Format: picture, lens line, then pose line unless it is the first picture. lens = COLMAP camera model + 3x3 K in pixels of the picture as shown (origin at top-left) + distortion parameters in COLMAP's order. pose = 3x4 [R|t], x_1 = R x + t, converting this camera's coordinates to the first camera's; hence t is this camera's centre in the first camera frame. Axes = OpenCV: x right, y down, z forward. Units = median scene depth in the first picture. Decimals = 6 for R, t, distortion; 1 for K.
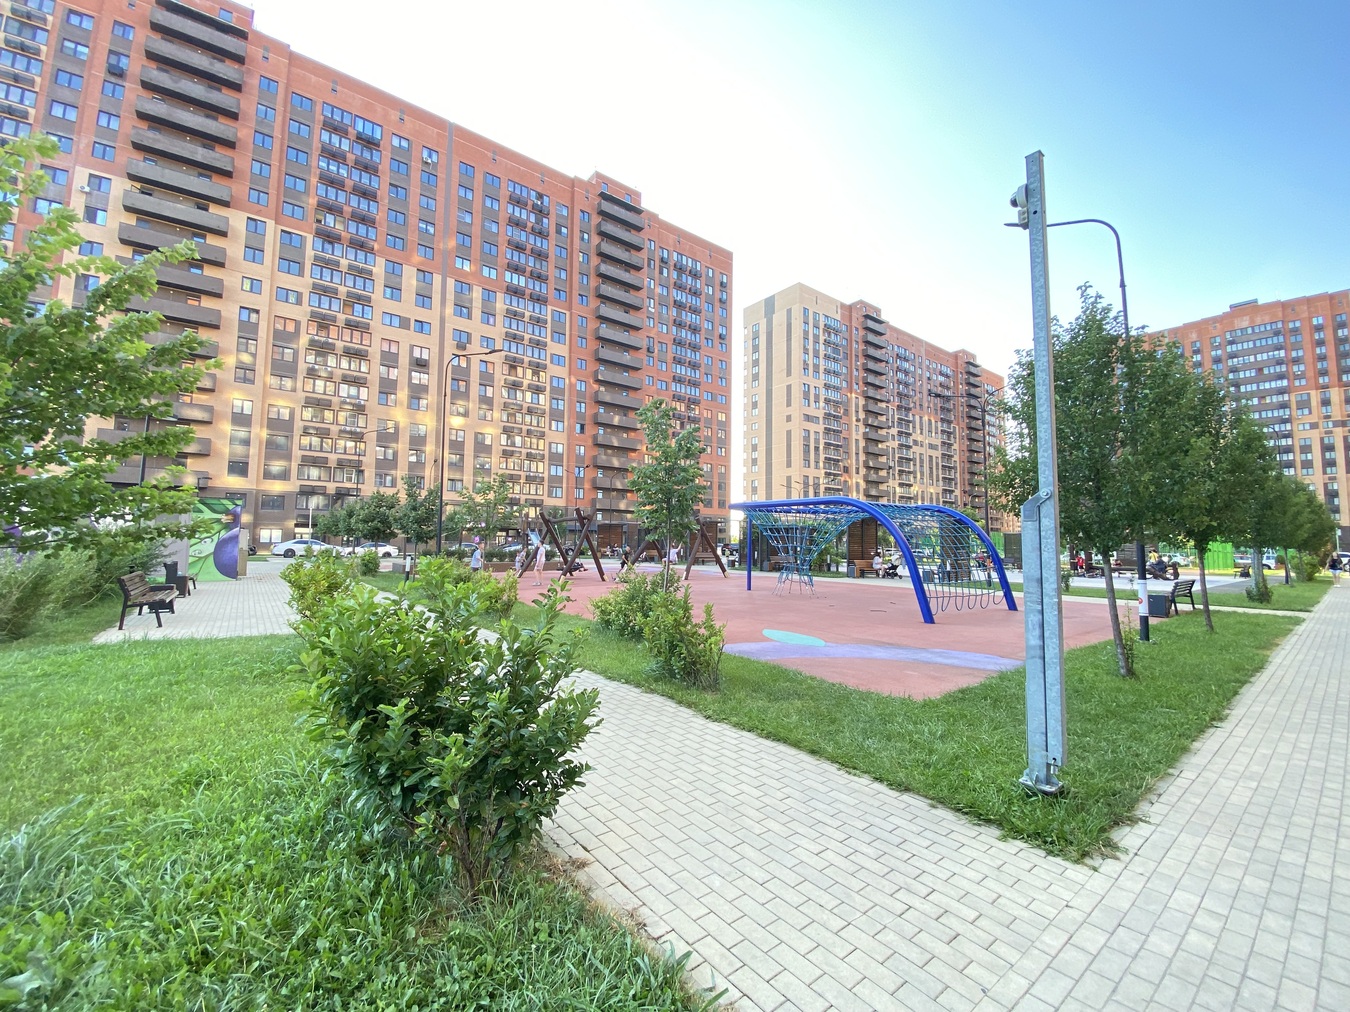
lens RADIAL K [[545.8, 0, 667.0], [0, 545.8, 503.5], [0, 0, 1]] dist [0.028046, -0.023967]
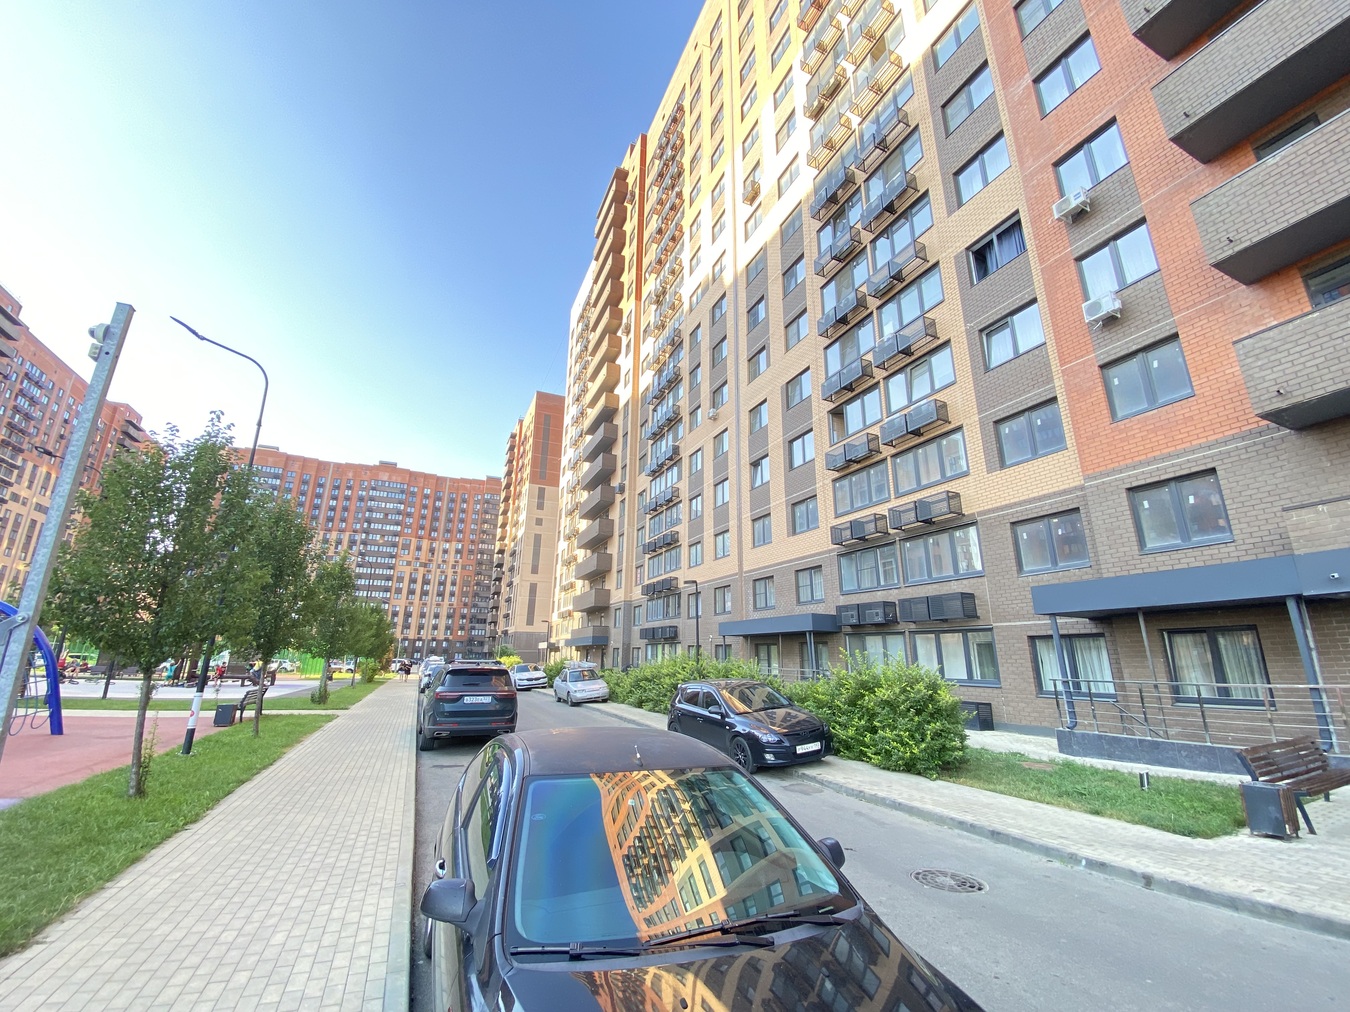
lens RADIAL K [[546.5, 0, 679.0], [0, 546.5, 505.0], [0, 0, 1]] dist [0.014799, -0.017843]
pose [[0.231597, 0.256488, 0.938390, 0.000245], [-0.082452, 0.966321, -0.243773, -0.002708], [-0.969311, -0.020915, 0.244945, -0.013012]]
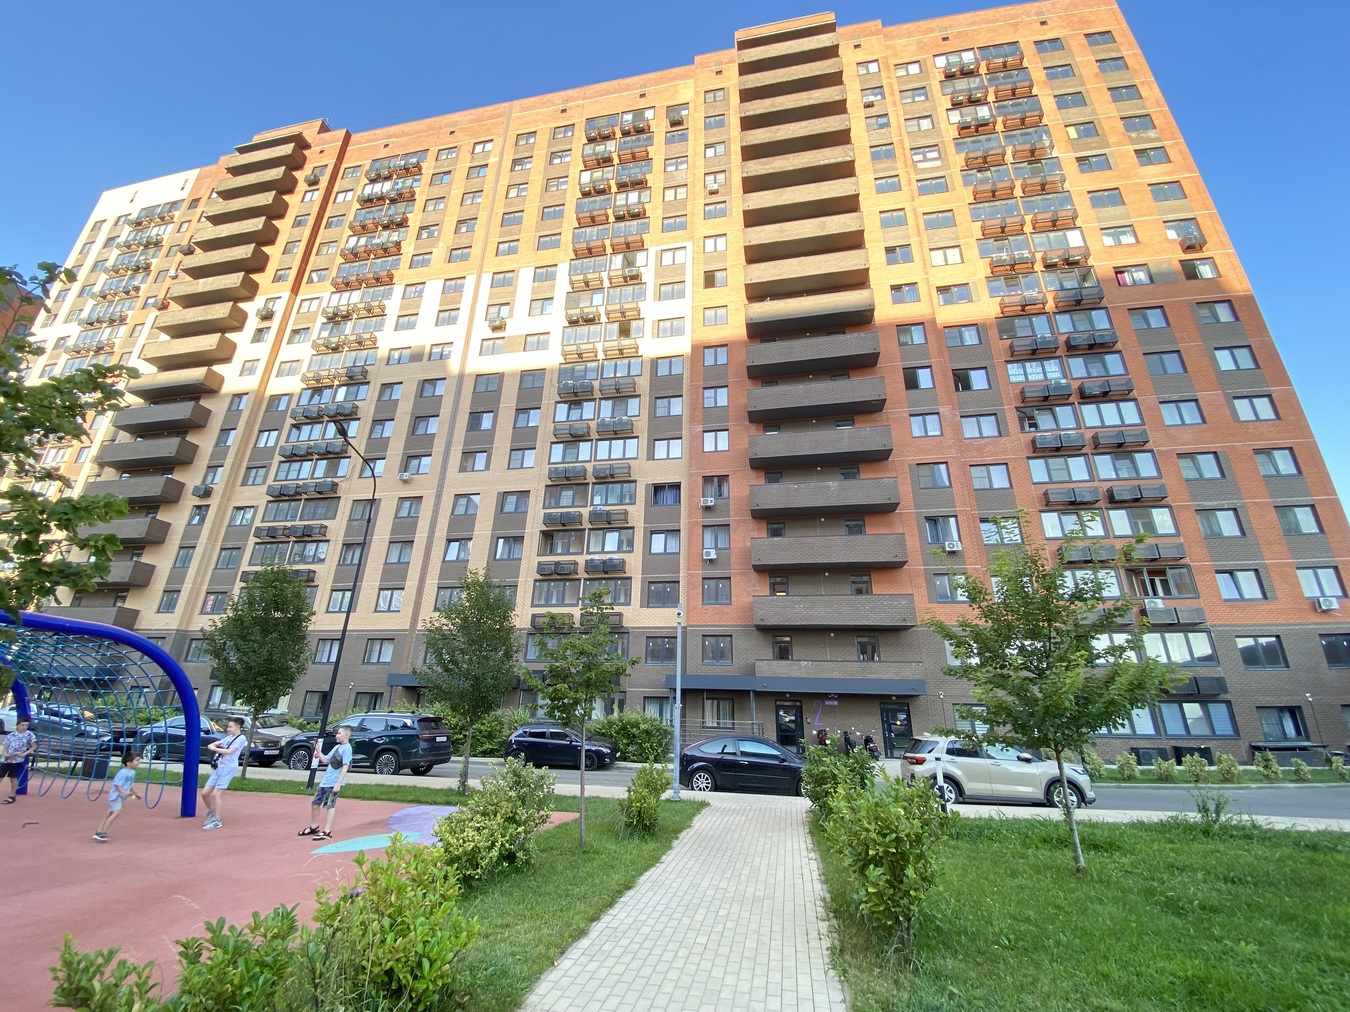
lens RADIAL K [[552.7, 0, 666.7], [0, 552.7, 494.0], [0, 0, 1]] dist [0.020690, -0.022257]
pose [[-0.654508, 0.245929, 0.714939, -0.072841], [-0.088677, 0.914120, -0.395627, 0.004372], [-0.750837, -0.322340, -0.576490, 0.118449]]
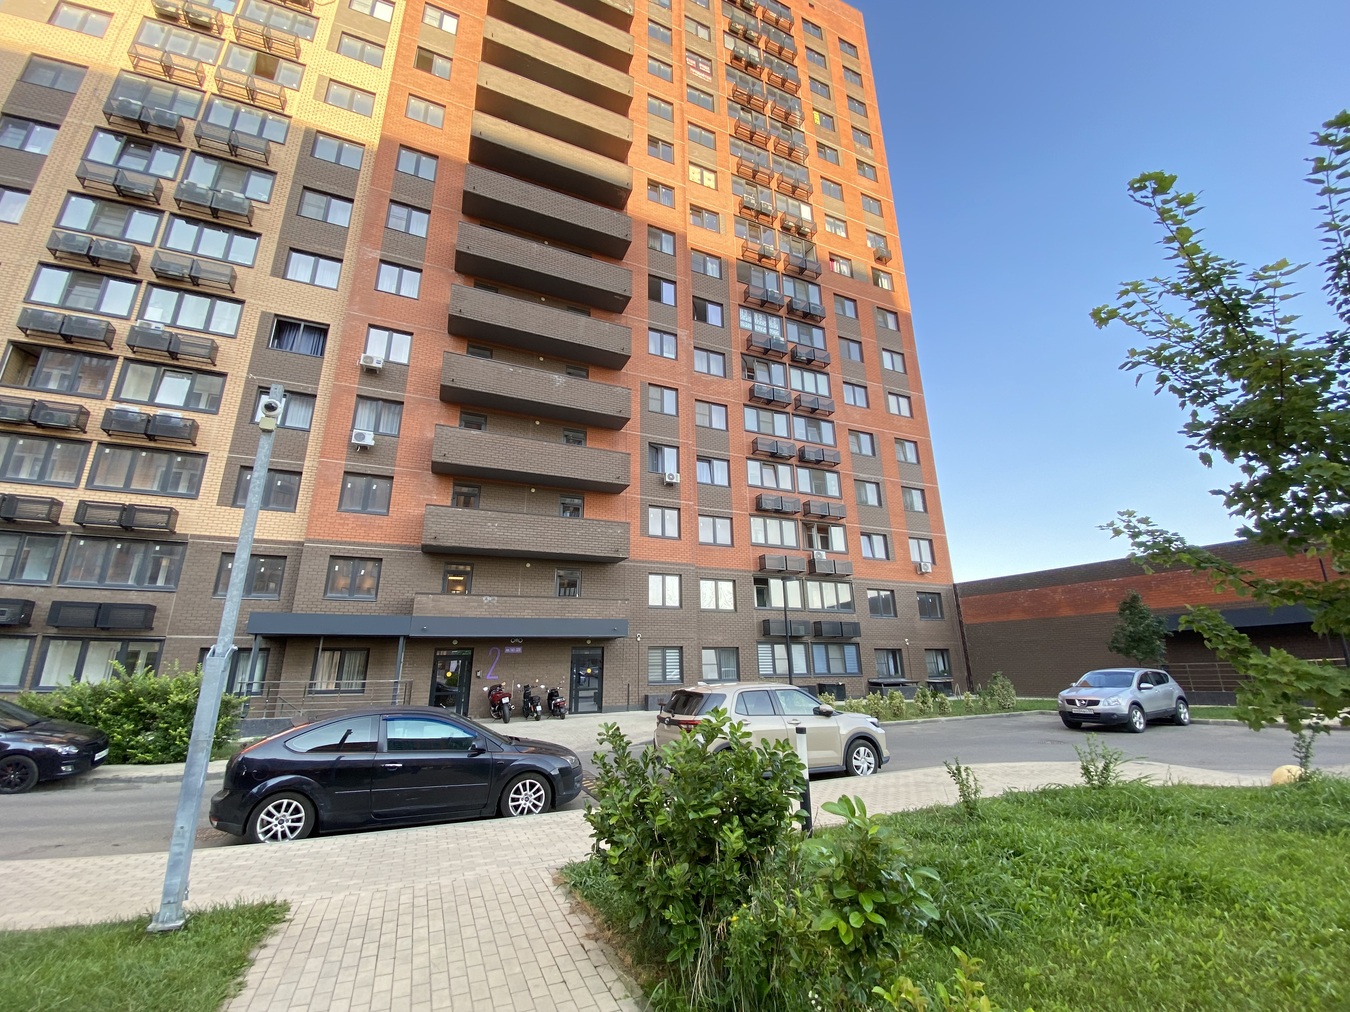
lens RADIAL K [[545.8, 0, 667.0], [0, 545.8, 503.5], [0, 0, 1]] dist [0.028046, -0.023967]
pose [[-0.970305, 0.068337, 0.232032, -0.018620], [-0.018031, 0.936158, -0.351116, 0.002964], [-0.241213, -0.344873, -0.907127, 0.065008]]
